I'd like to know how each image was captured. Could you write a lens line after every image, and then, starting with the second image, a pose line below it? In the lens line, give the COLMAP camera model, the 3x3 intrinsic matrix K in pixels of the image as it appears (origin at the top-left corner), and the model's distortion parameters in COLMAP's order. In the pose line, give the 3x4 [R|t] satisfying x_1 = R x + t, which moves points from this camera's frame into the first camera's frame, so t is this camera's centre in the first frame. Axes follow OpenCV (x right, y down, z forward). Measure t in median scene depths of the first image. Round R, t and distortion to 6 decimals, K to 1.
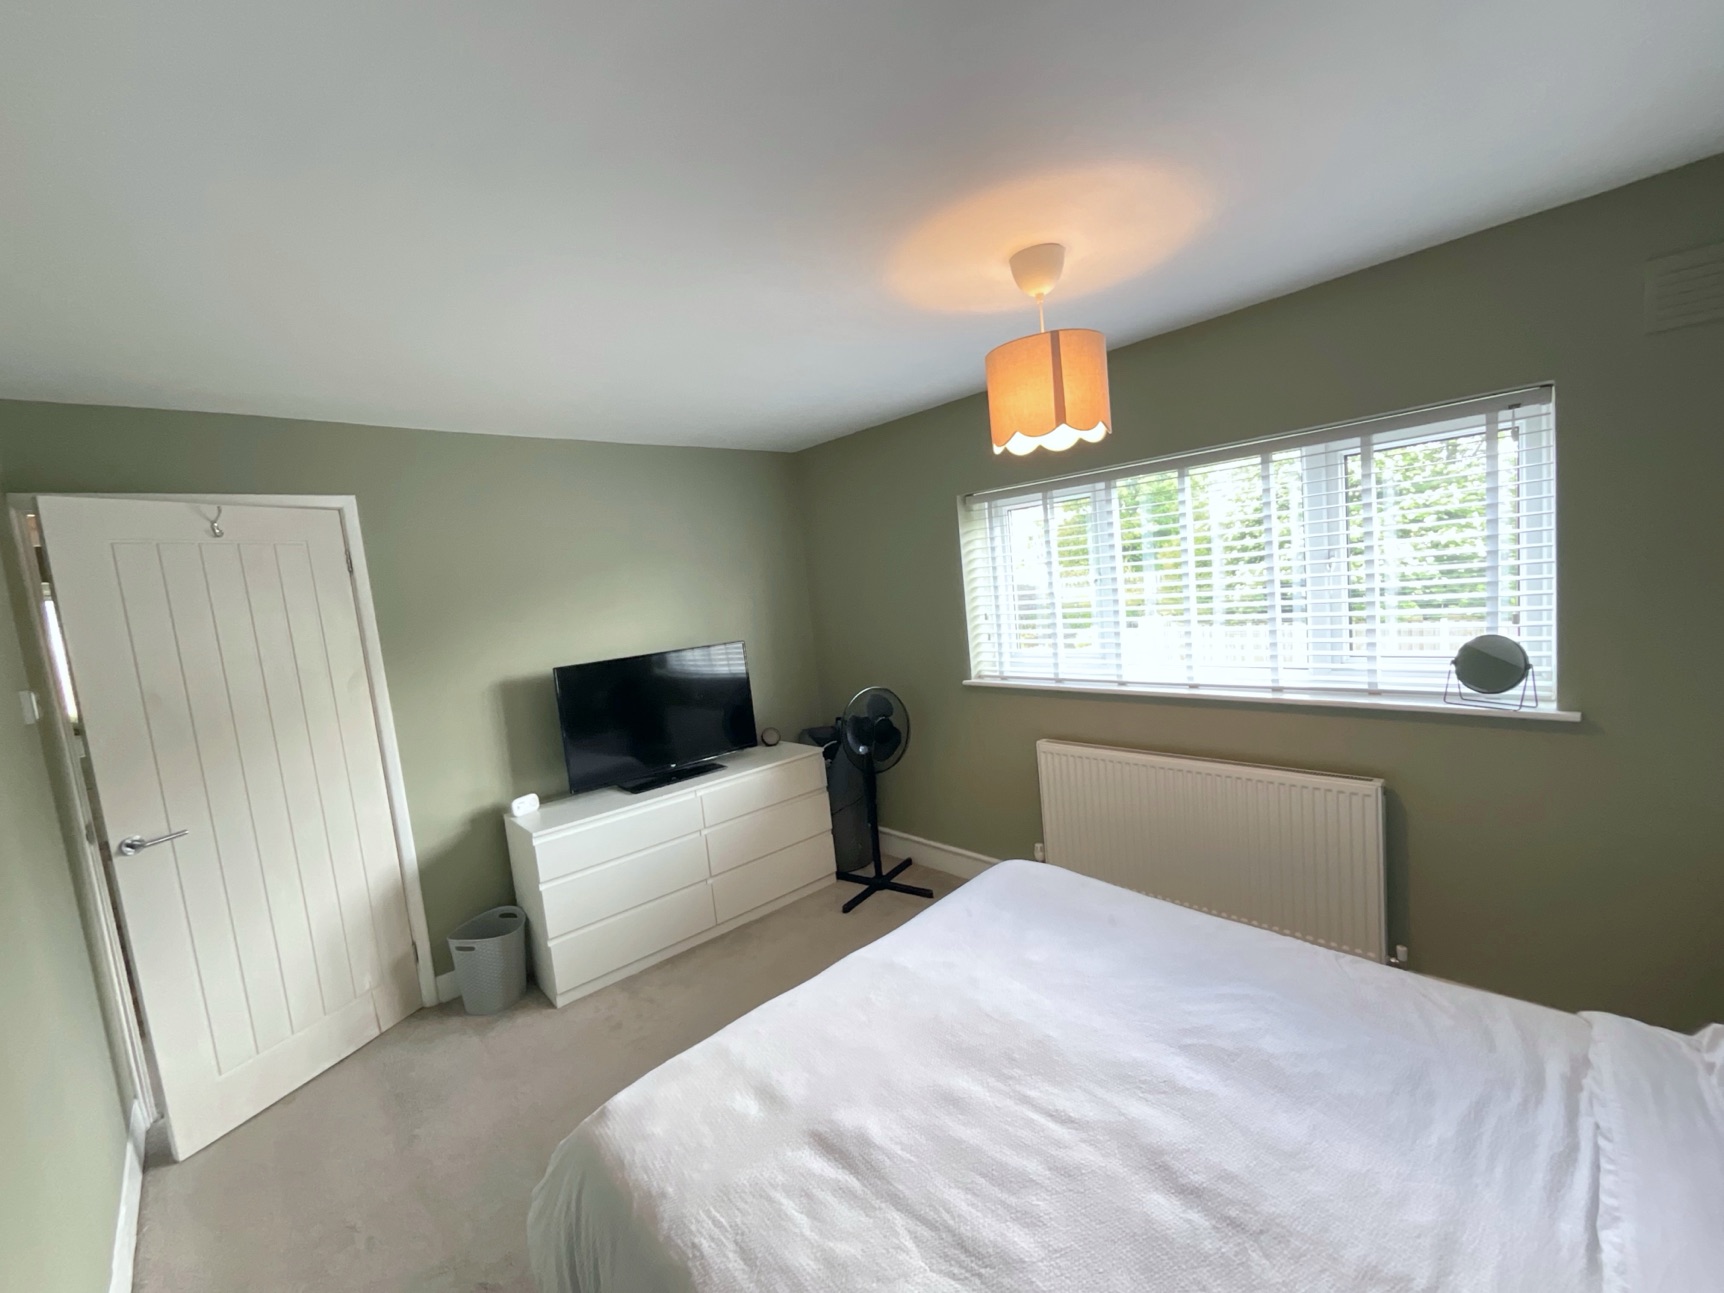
lens RADIAL K [[697.5, 0, 858.6], [0, 697.5, 649.0], [0, 0, 1]] dist [-0.002434, -0.000337]
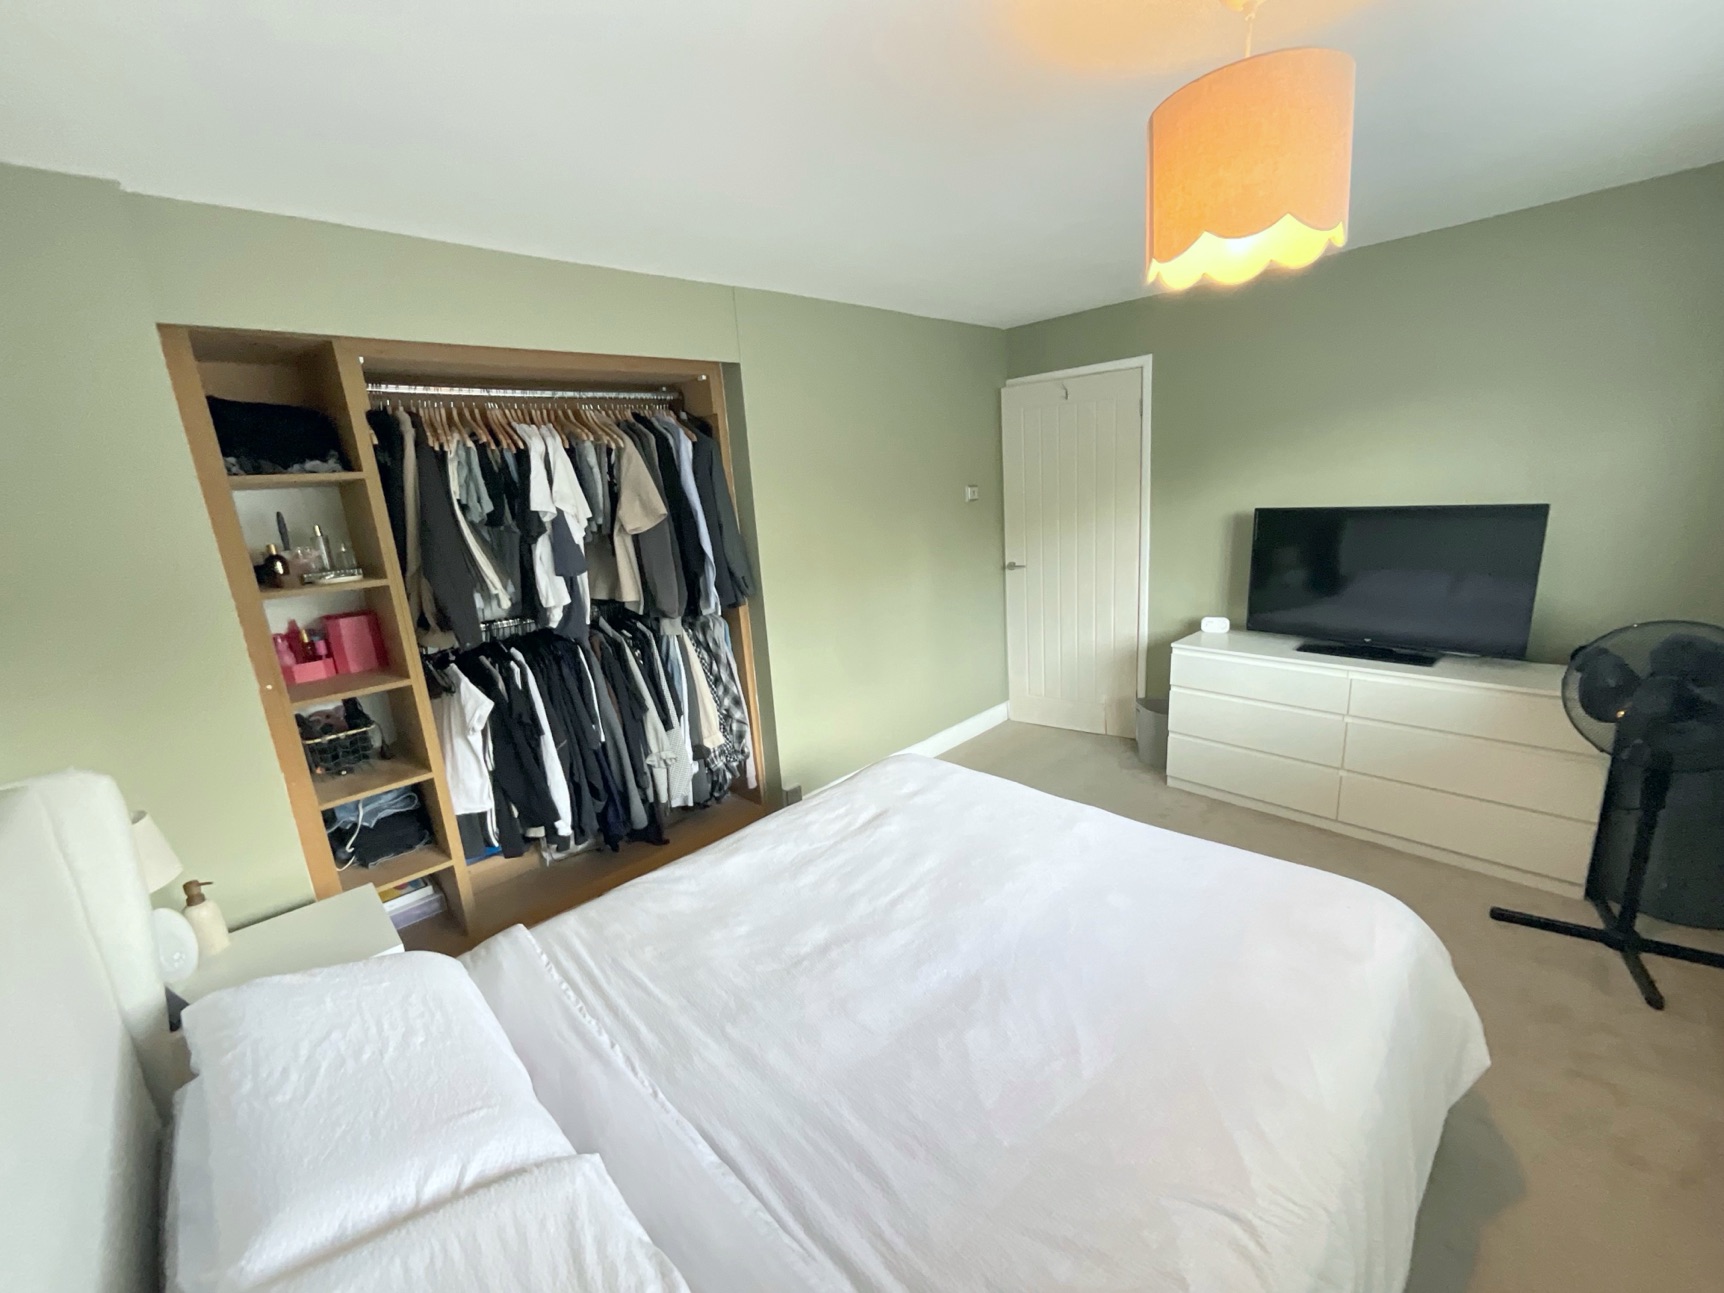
lens RADIAL K [[697.5, 0, 860.8], [0, 697.5, 648.7], [0, 0, 1]] dist [-0.002434, -0.000337]
pose [[0.020259, 0.324708, -0.945597, 0.857425], [-0.029348, 0.945577, 0.324073, -0.132868], [0.999364, 0.021186, 0.028686, 0.542388]]
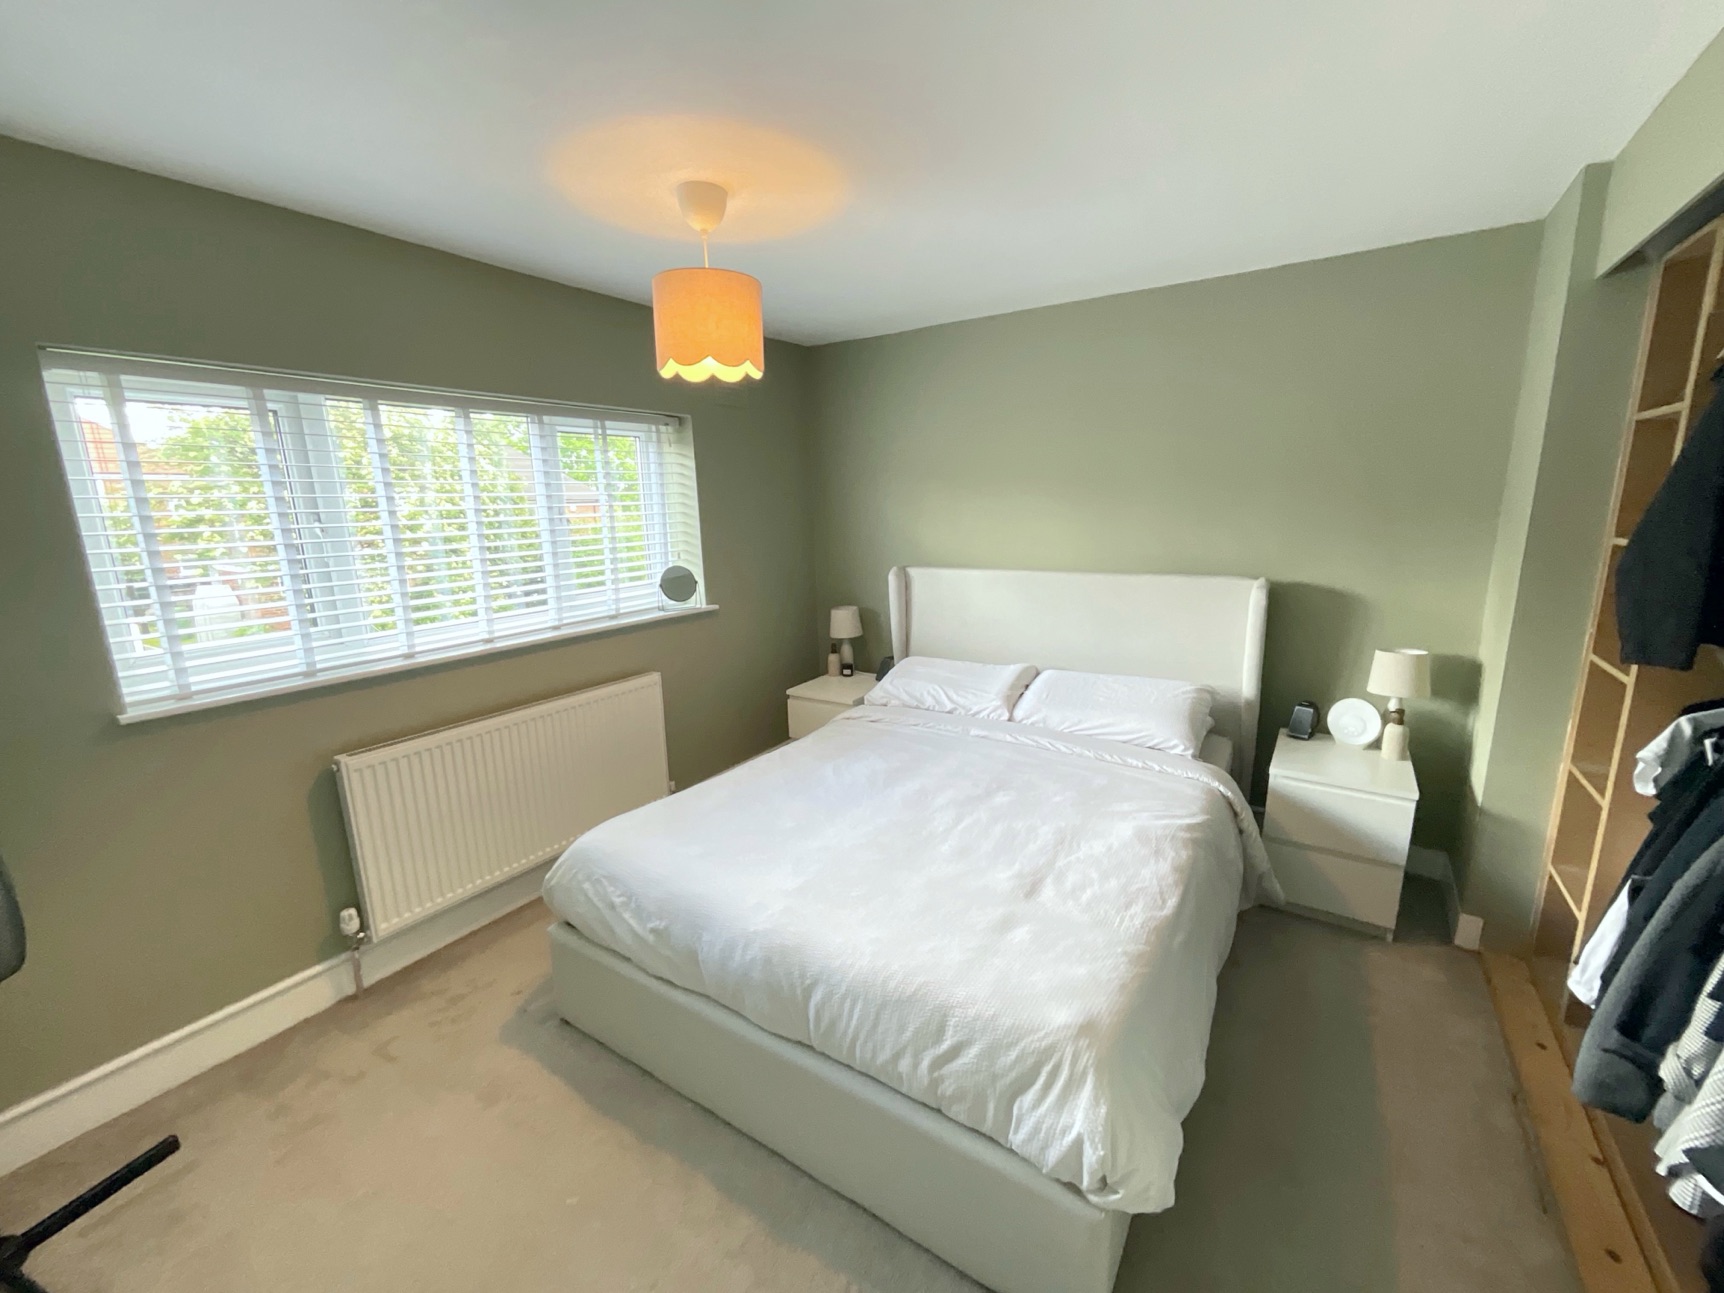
lens RADIAL K [[697.5, 0, 860.9], [0, 697.5, 648.9], [0, 0, 1]] dist [-0.002434, -0.000337]
pose [[-0.227149, -0.106556, 0.968013, -0.753154], [0.141710, 0.979800, 0.141106, 0.001670], [-0.963495, 0.169229, -0.207460, 0.920462]]
